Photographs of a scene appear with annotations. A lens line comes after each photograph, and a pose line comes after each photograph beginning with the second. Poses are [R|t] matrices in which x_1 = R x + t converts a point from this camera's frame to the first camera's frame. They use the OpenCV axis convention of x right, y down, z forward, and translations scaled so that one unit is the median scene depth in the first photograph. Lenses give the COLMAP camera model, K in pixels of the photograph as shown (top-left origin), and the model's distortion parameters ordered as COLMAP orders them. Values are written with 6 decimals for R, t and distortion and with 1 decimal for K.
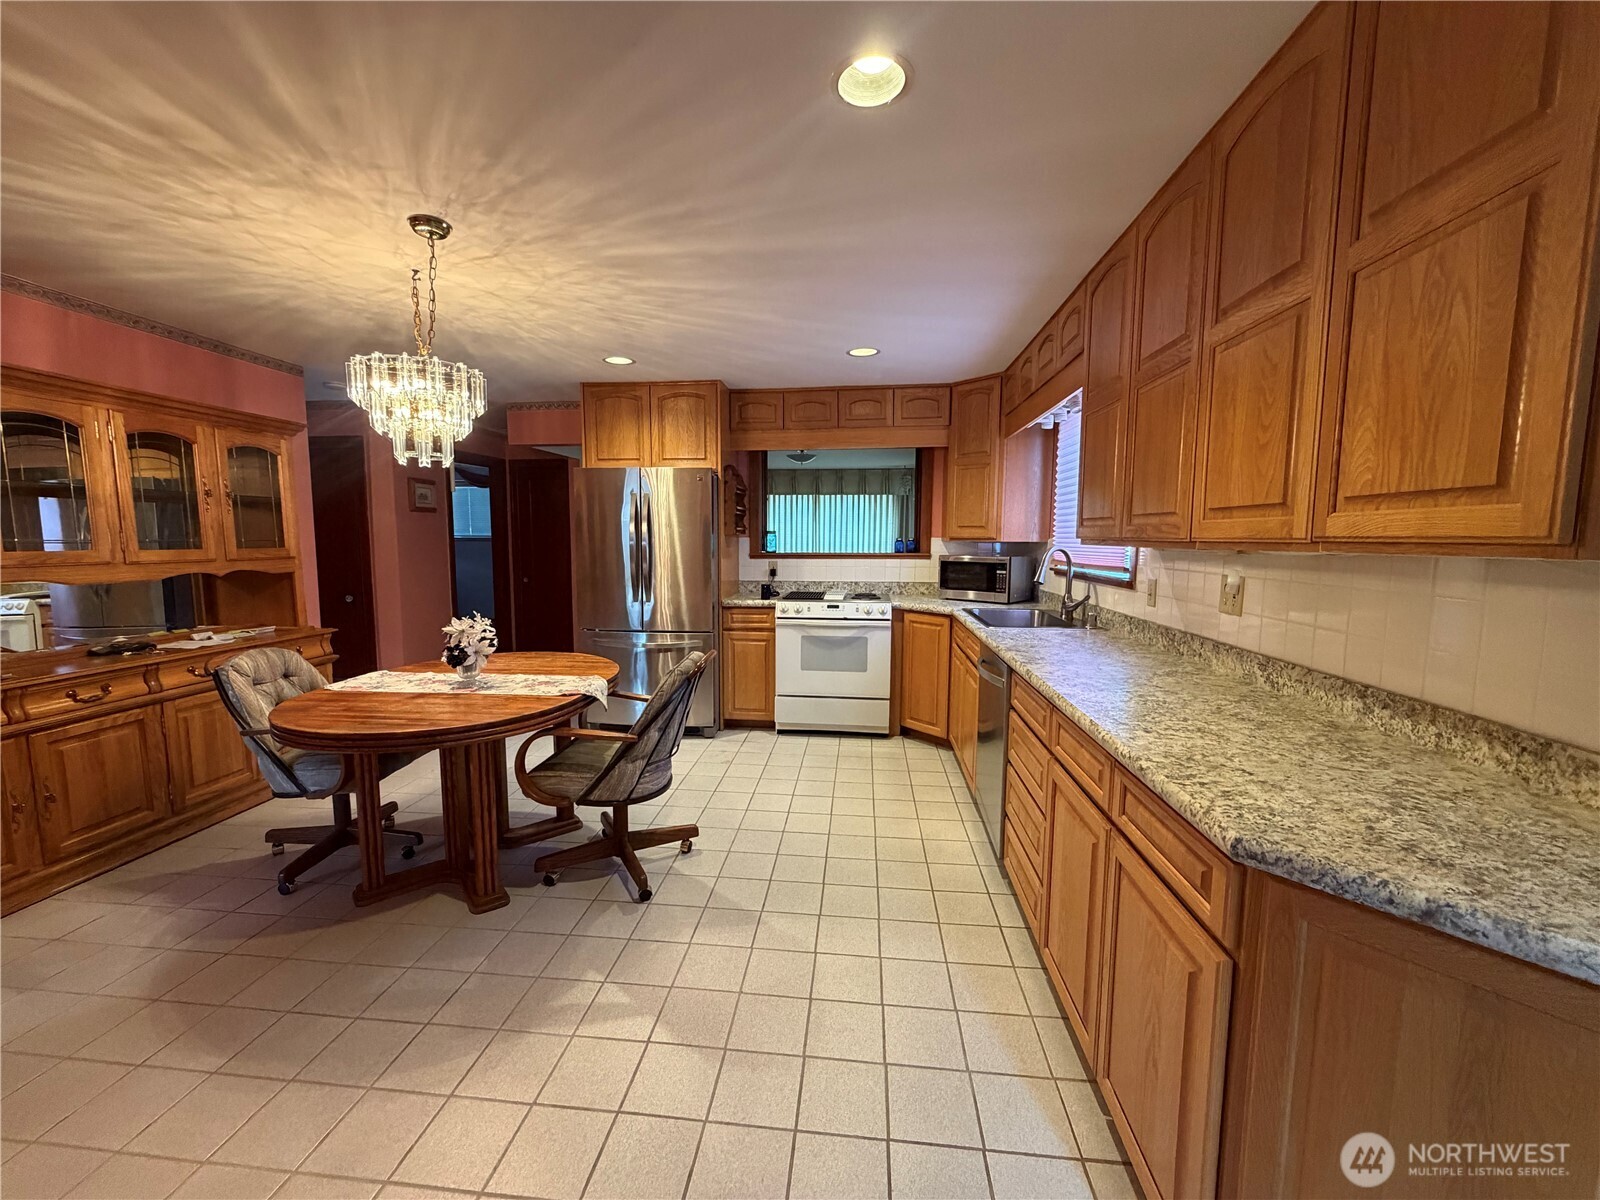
lens RADIAL K [[639.9, 0, 797.9], [0, 639.9, 600.3], [0, 0, 1]] dist [0.001566, -0.000657]
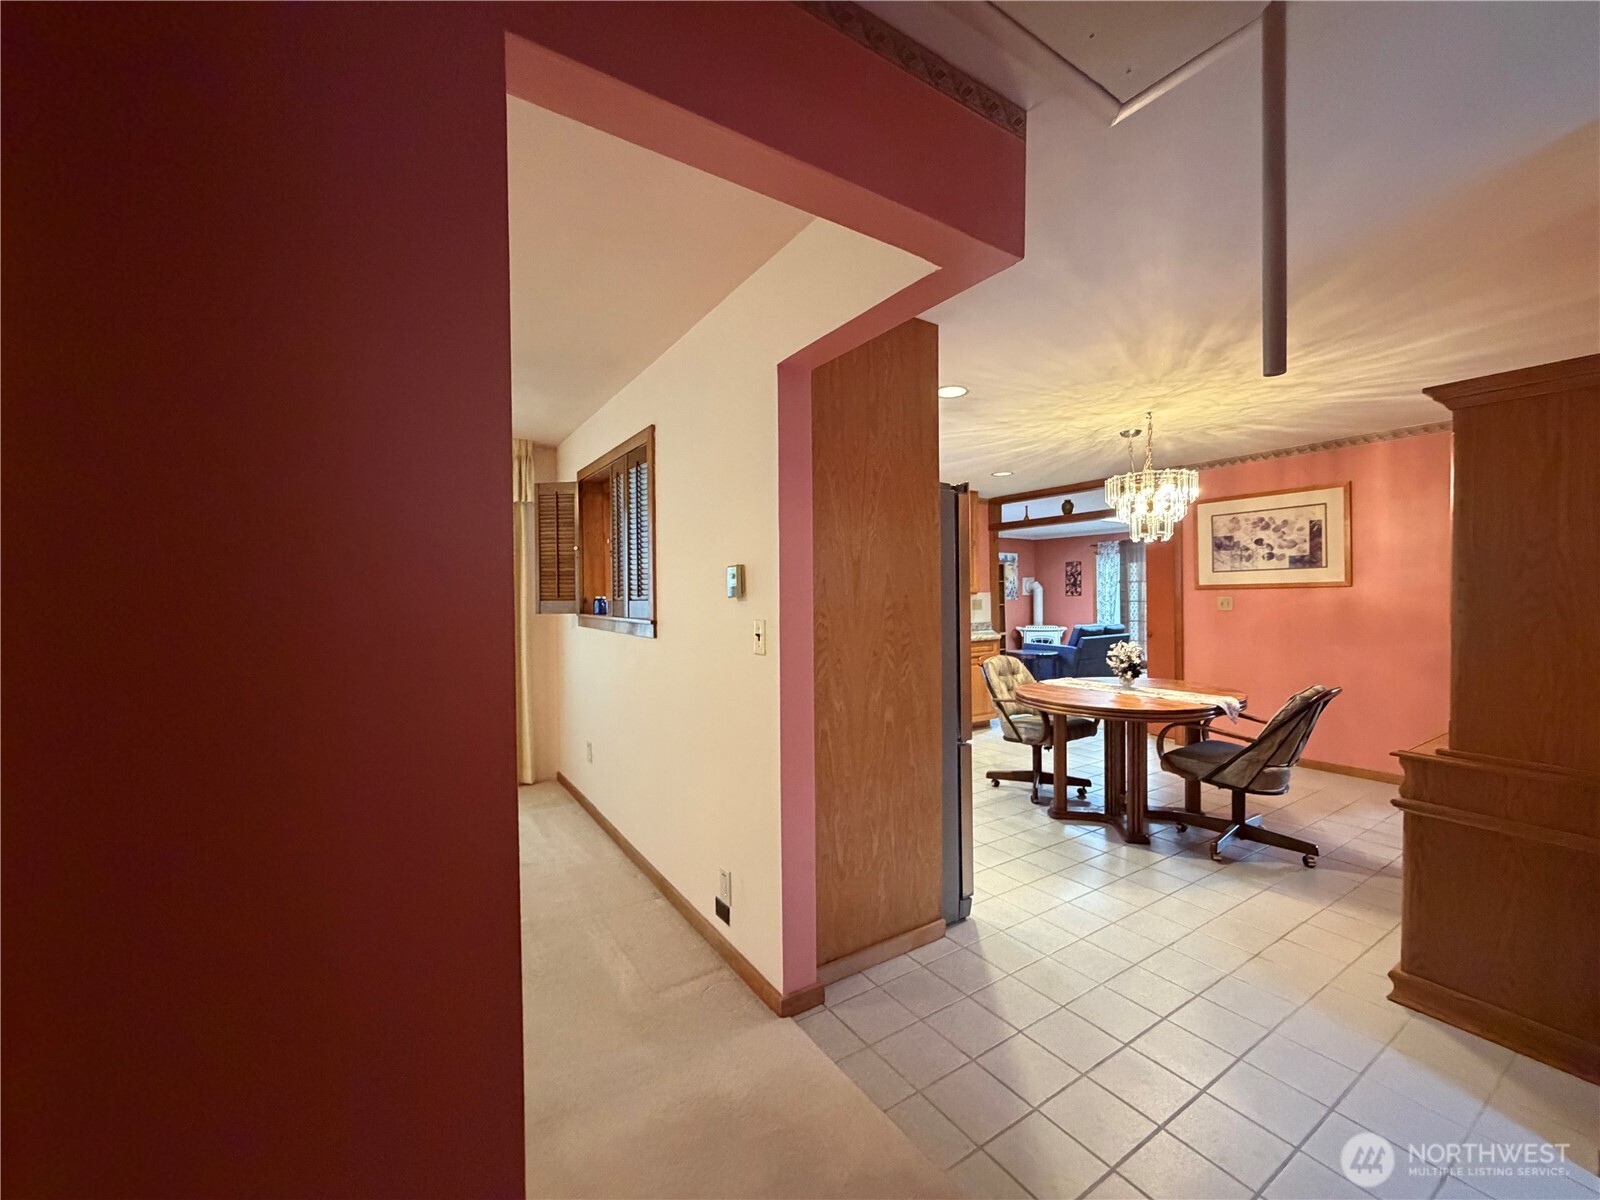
lens RADIAL K [[639.9, 0, 798.1], [0, 639.9, 599.3], [0, 0, 1]] dist [0.001566, -0.000657]
pose [[-0.624089, -0.003288, 0.781347, -1.205348], [0.084700, 0.993814, 0.071835, -0.249647], [-0.776749, 0.111012, -0.619949, 2.508370]]
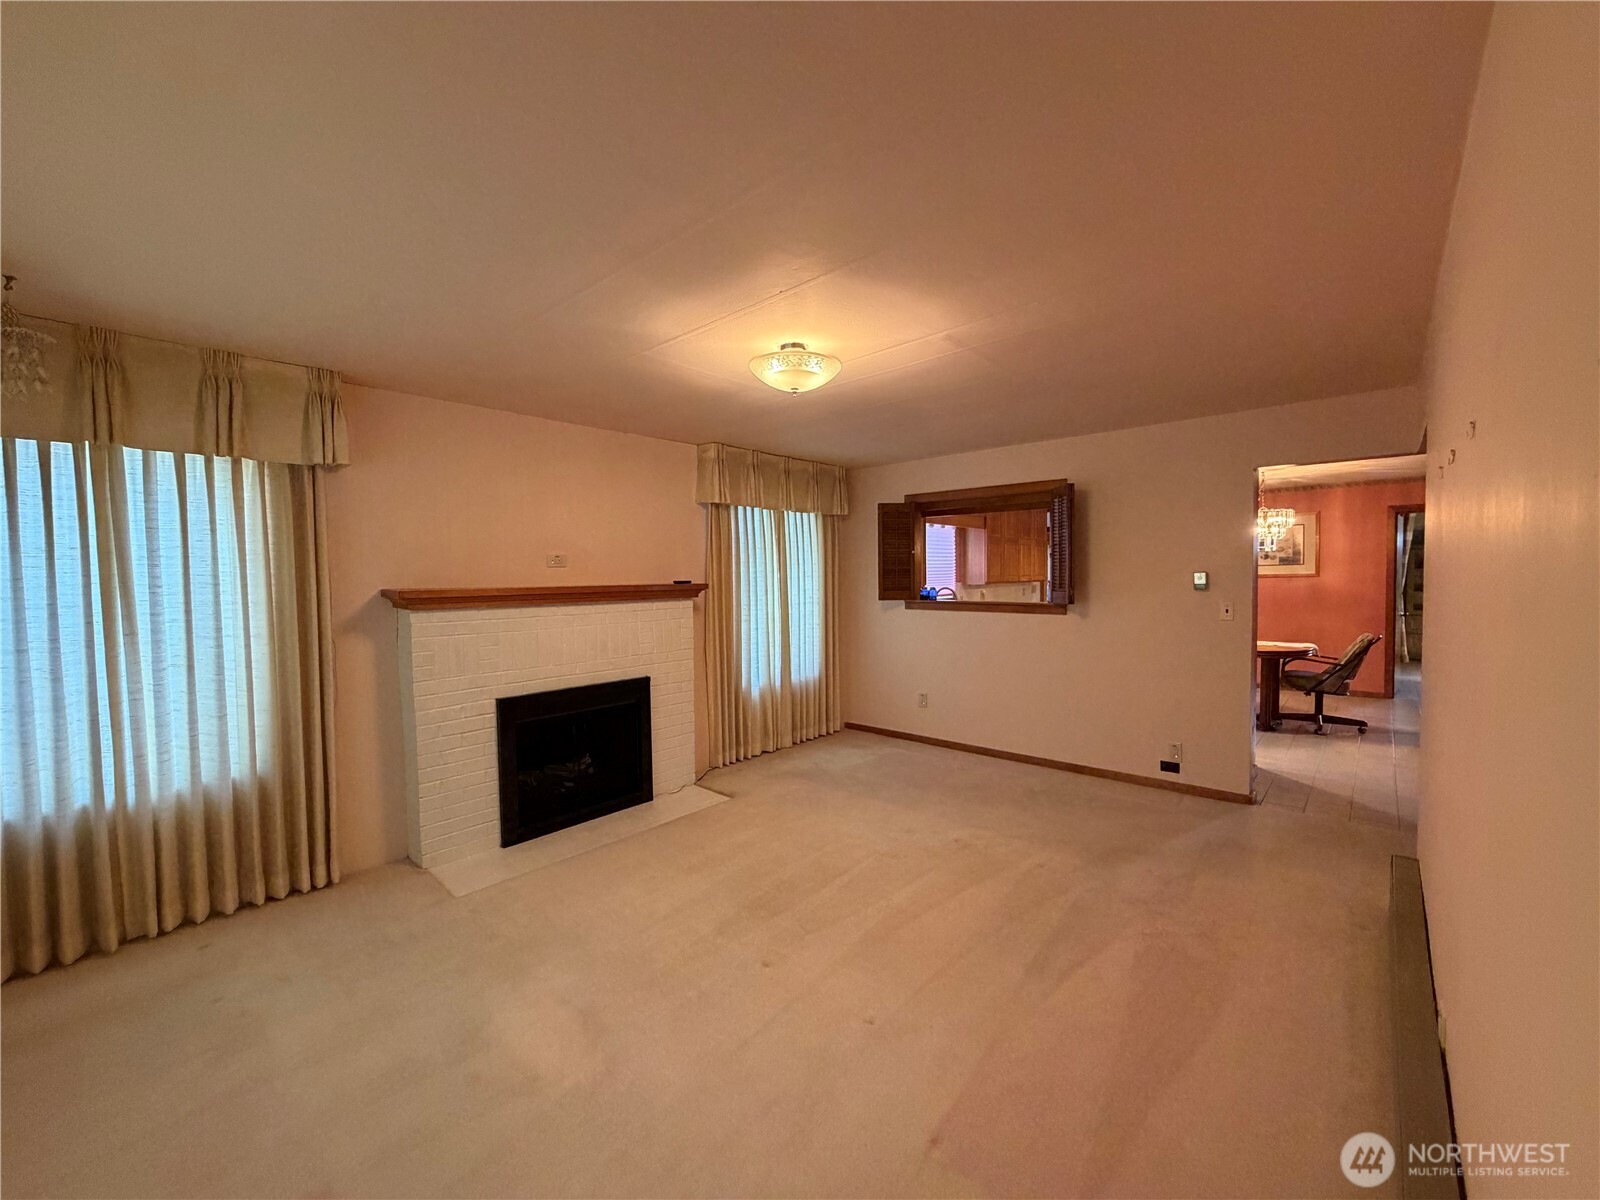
lens RADIAL K [[639.9, 0, 795.4], [0, 639.9, 596.2], [0, 0, 1]] dist [0.001566, -0.000657]
pose [[-0.804450, -0.023886, 0.593539, -0.595597], [0.064212, 0.989839, 0.126865, -0.460229], [-0.590539, 0.140169, -0.794743, 3.921621]]
